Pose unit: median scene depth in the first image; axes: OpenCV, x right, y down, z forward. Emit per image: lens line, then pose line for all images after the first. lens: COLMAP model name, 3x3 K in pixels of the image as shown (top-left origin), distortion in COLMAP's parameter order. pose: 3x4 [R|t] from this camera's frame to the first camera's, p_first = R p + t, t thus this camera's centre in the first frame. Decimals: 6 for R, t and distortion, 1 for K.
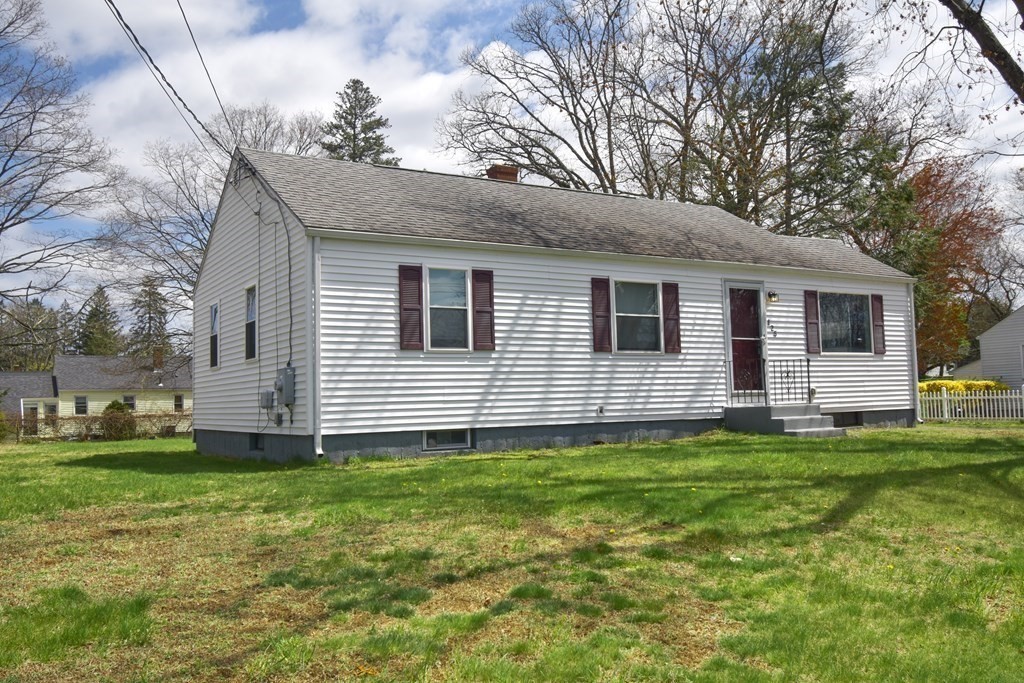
lens RADIAL K [[894.3, 0, 512.0], [0, 894.3, 341.5], [0, 0, 1]] dist [-0.005138, -0.002813]
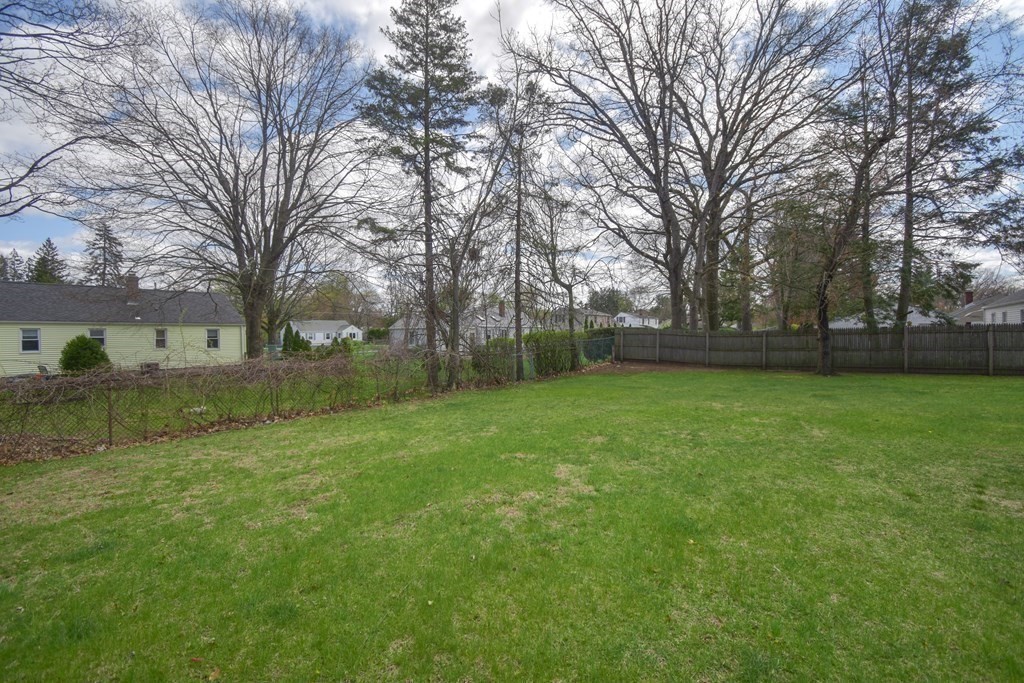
lens RADIAL K [[462.0, 0, 512.0], [0, 462.0, 341.5], [0, 0, 1]] dist [0.026498, -0.032209]
pose [[0.935648, 0.020707, 0.352326, -0.196700], [-0.044478, 0.997236, 0.059508, 0.026661], [-0.350120, -0.071350, 0.933983, 0.417293]]
